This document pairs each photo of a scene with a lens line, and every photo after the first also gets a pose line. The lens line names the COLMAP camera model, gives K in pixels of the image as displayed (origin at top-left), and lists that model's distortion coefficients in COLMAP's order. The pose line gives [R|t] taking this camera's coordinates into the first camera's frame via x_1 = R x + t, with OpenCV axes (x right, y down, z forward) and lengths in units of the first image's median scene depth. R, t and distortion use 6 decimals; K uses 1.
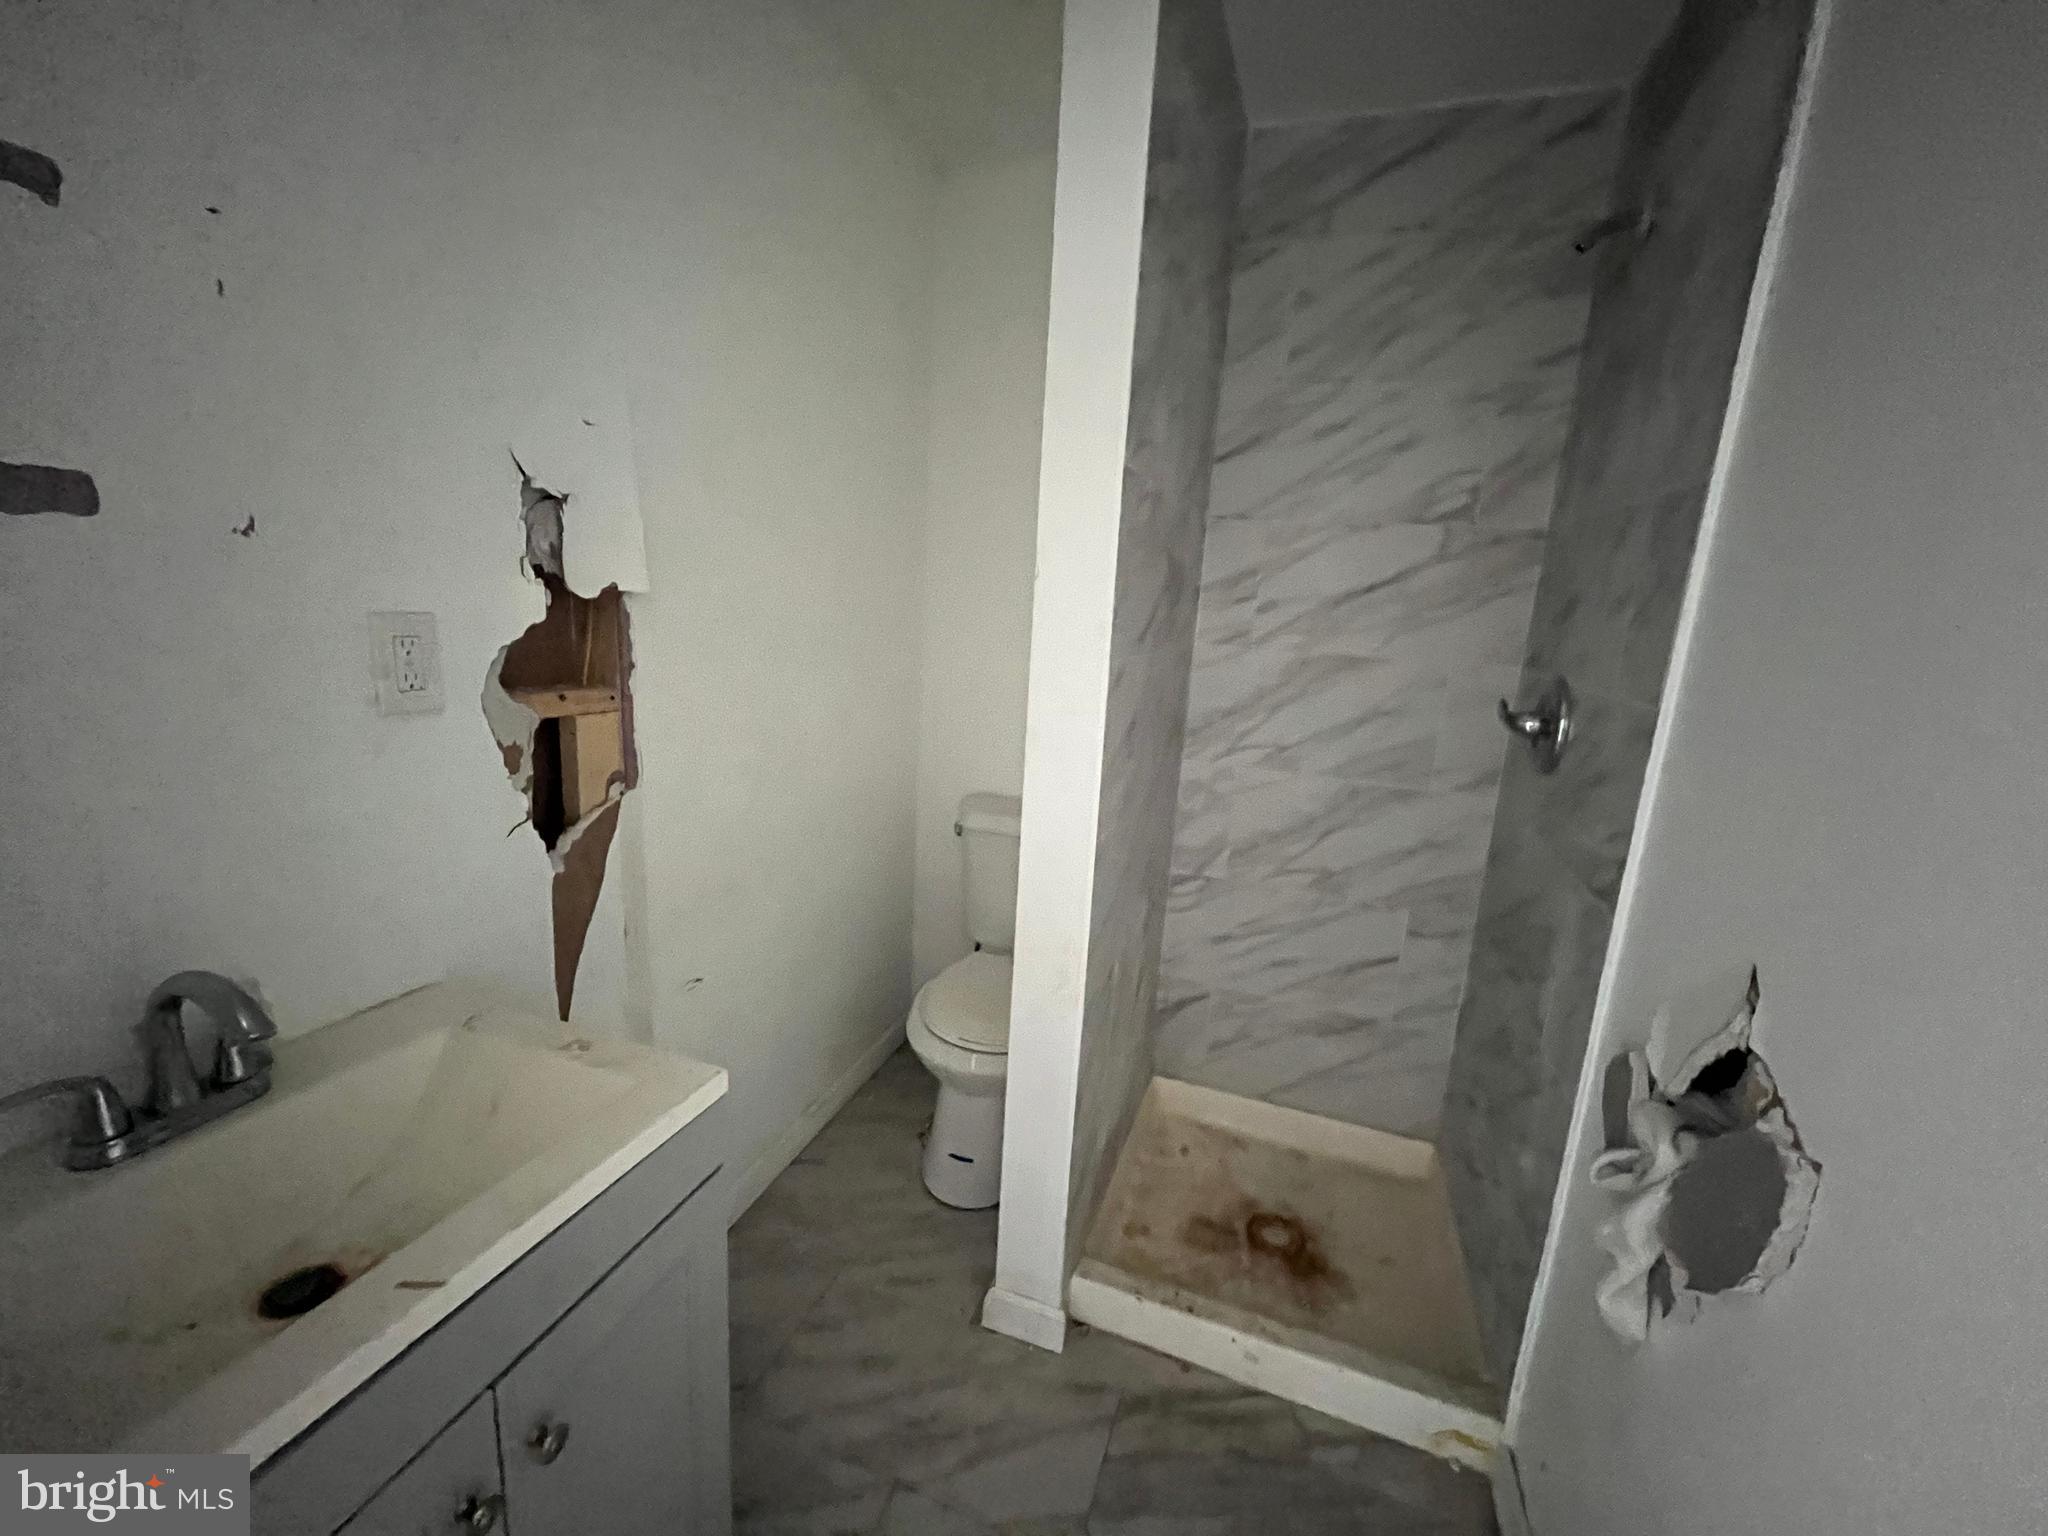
lens RADIAL K [[820.0, 0, 1024.8], [0, 820.0, 763.9], [0, 0, 1]] dist [-0.001896, -0.001752]
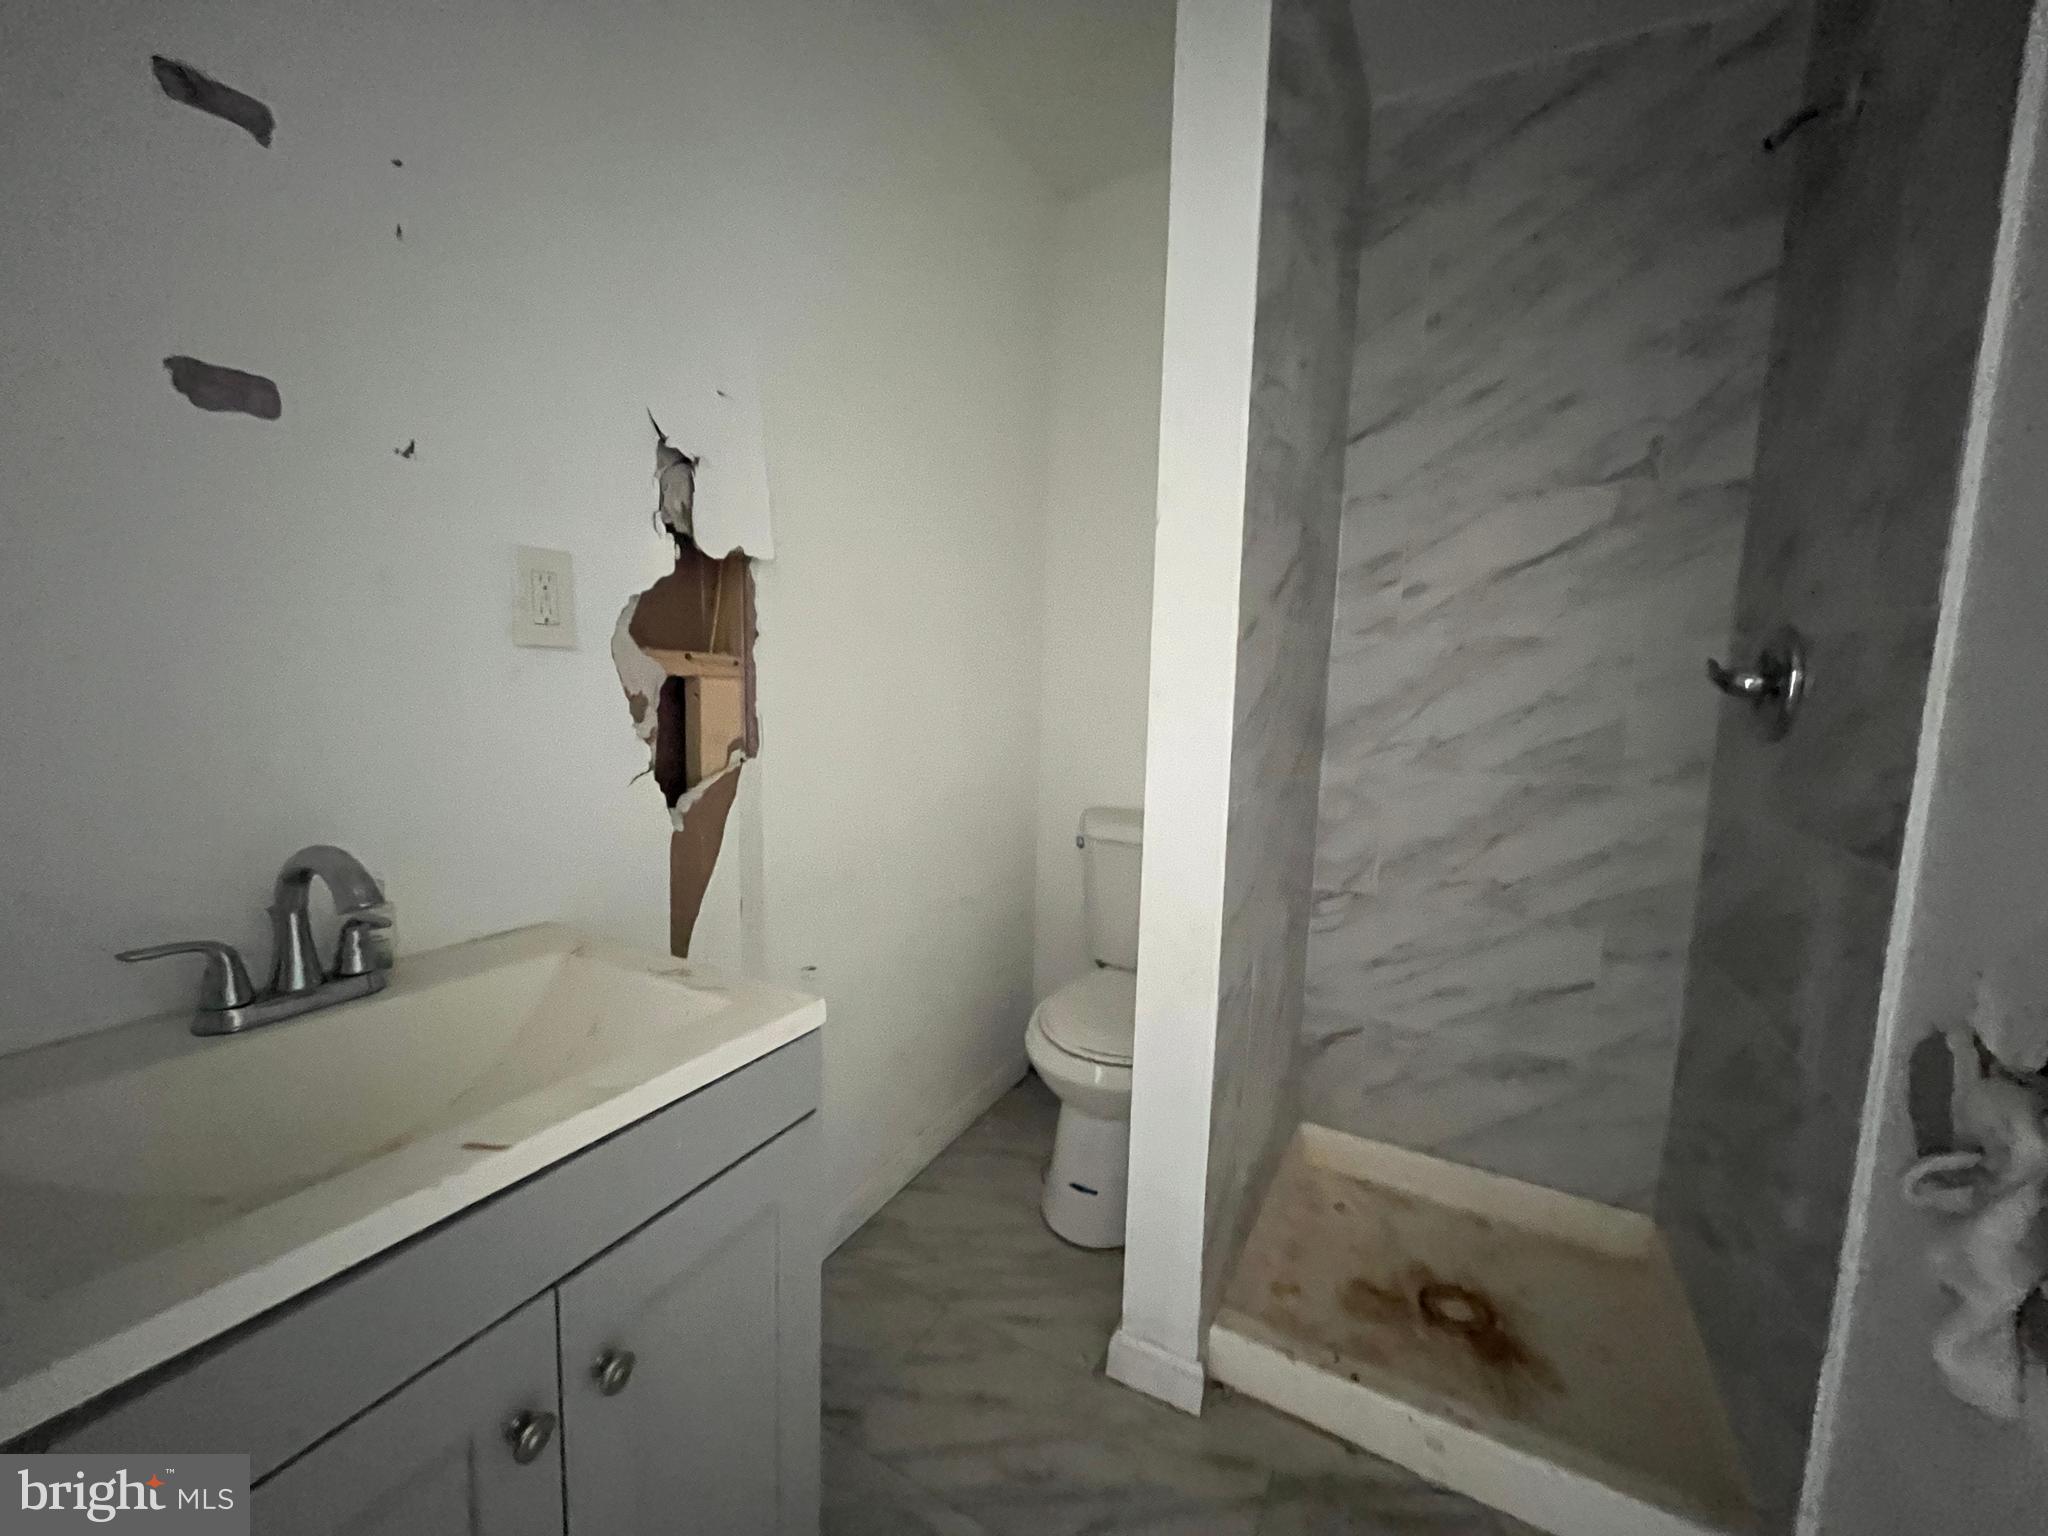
lens RADIAL K [[820.0, 0, 1024.8], [0, 820.0, 763.9], [0, 0, 1]] dist [-0.001896, -0.001752]
pose [[0.988310, -0.011272, -0.152038, 0.001850], [-0.003401, 0.995385, -0.095902, 0.117524], [0.152417, 0.095298, 0.983711, 0.058892]]
